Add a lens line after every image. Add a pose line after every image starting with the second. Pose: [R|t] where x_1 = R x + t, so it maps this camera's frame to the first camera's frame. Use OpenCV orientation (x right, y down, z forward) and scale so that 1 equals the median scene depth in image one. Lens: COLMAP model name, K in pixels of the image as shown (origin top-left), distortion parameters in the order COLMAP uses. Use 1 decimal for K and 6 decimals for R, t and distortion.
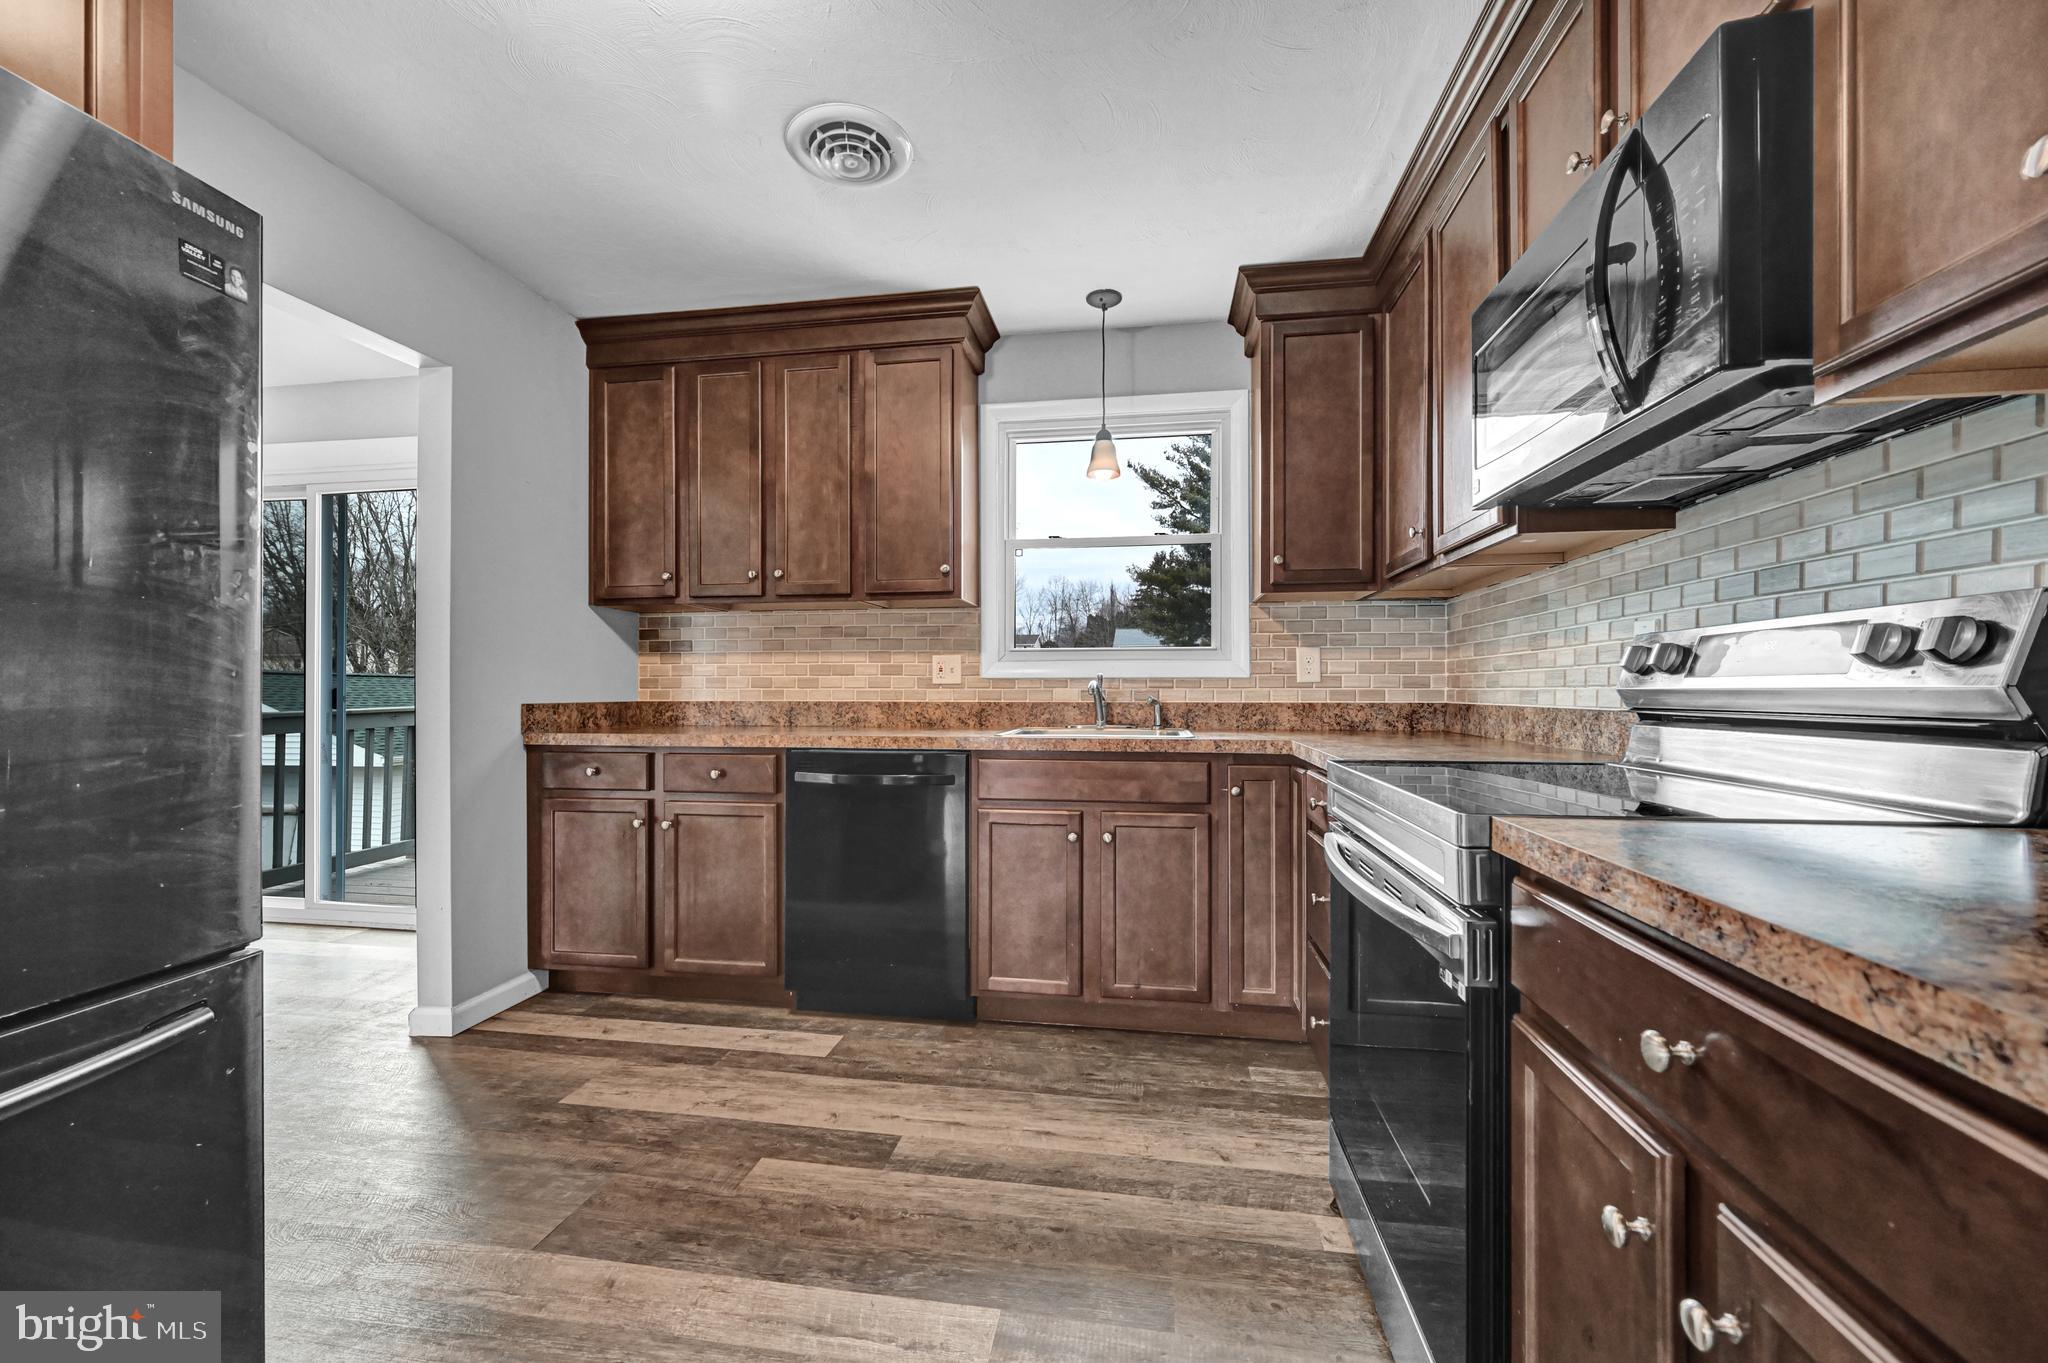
lens RADIAL K [[816.4, 0, 1024.0], [0, 816.4, 681.5], [0, 0, 1]] dist [0.000115, 0.000016]
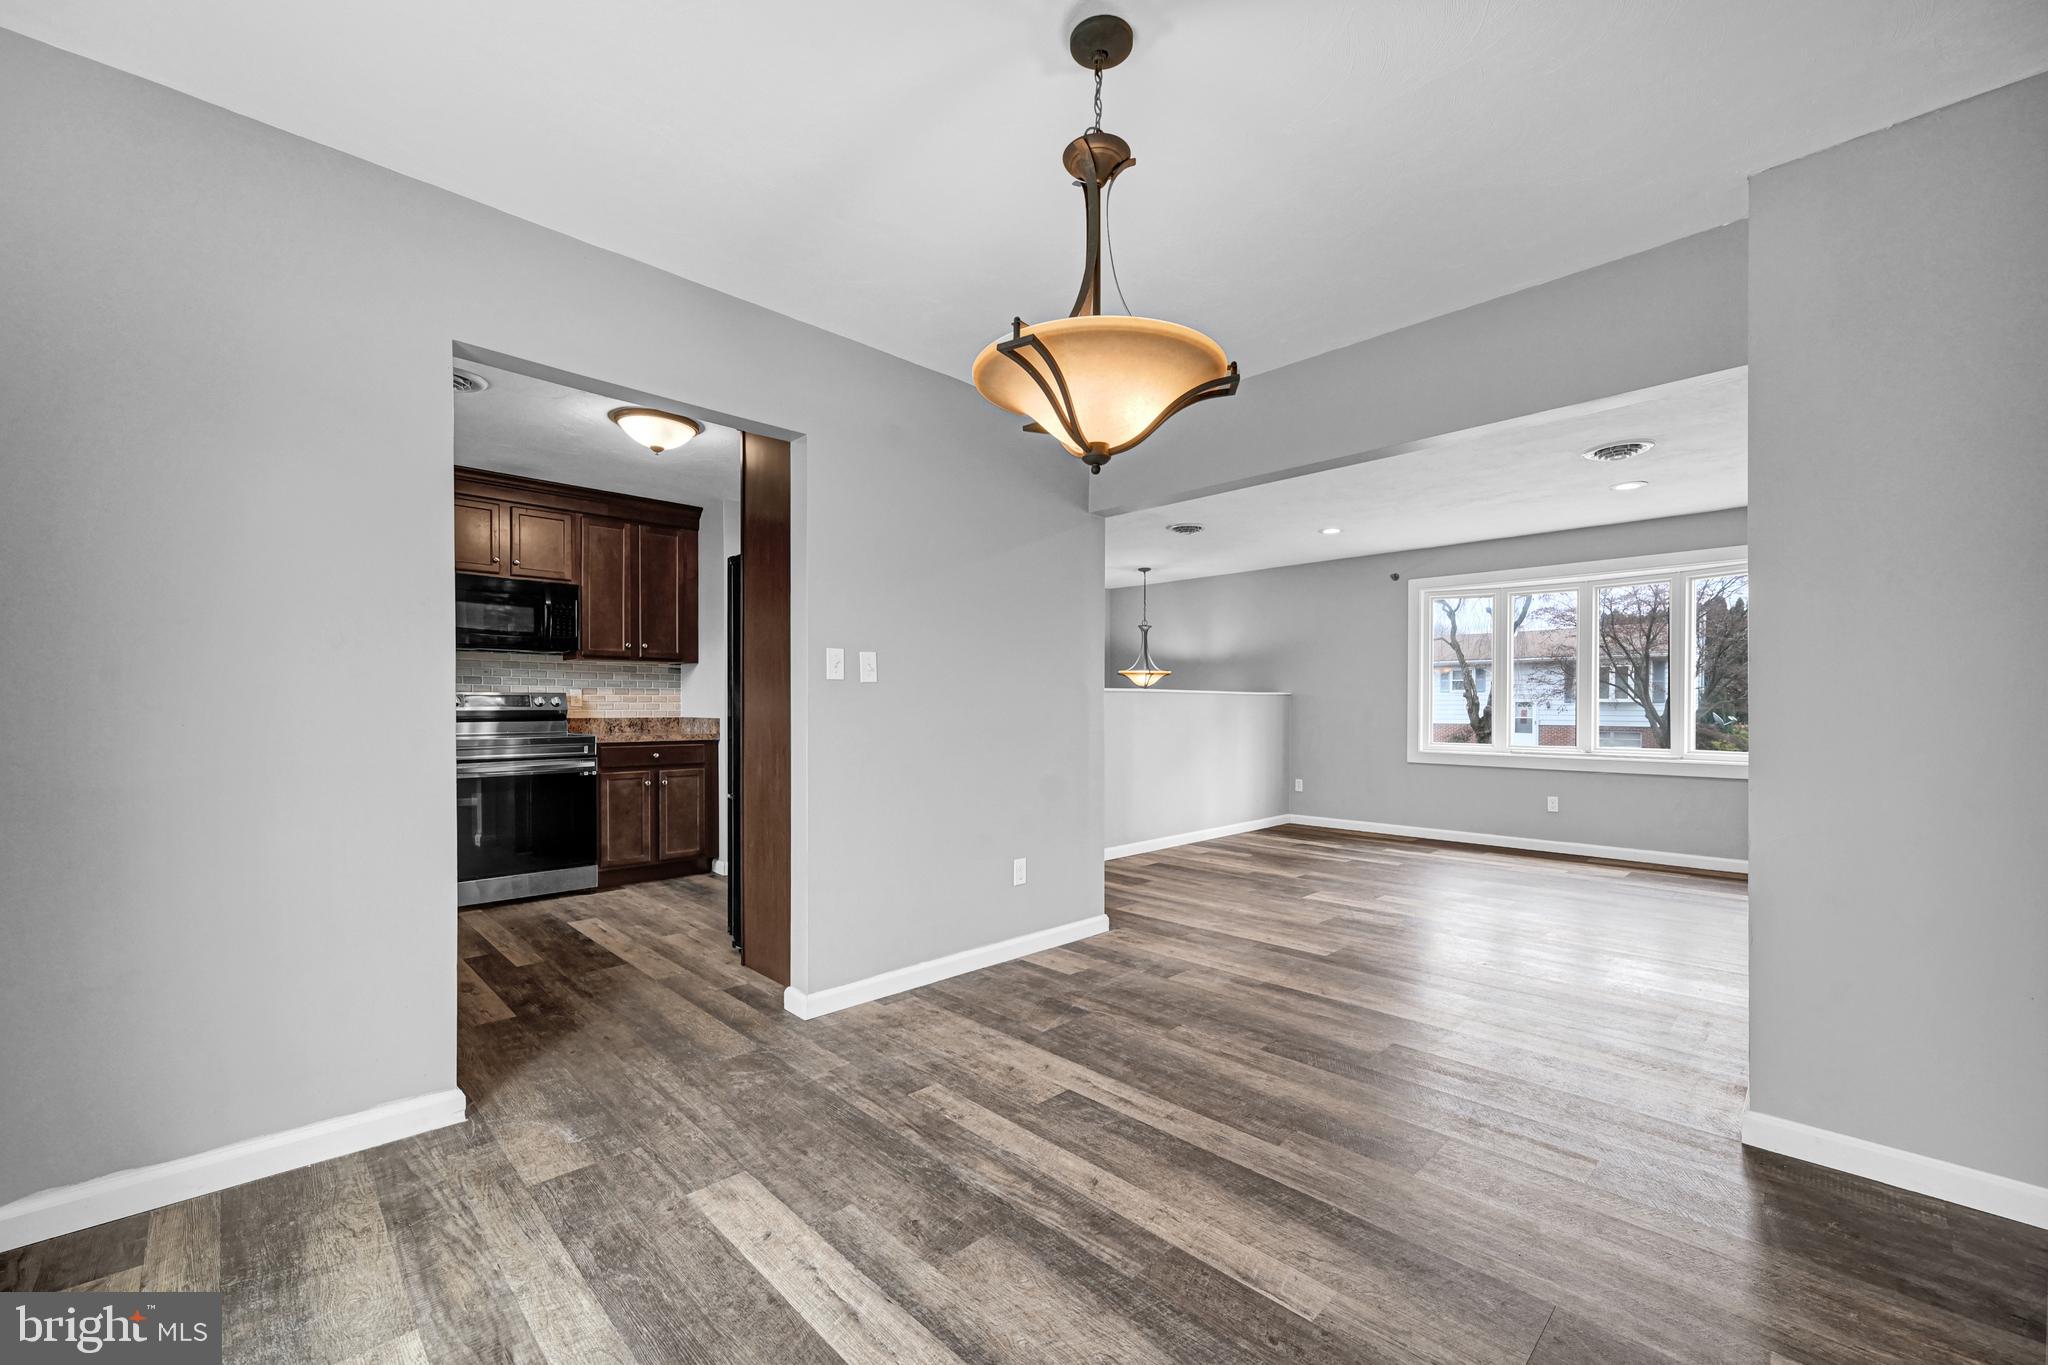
lens RADIAL K [[822.1, 0, 1023.0], [0, 822.1, 715.2], [0, 0, 1]] dist [-0.000466, 0.000043]
pose [[-0.802169, -0.010456, 0.597005, -1.963761], [-0.007112, 0.999943, 0.007957, -0.009192], [-0.597054, 0.002137, -0.802198, 1.511624]]
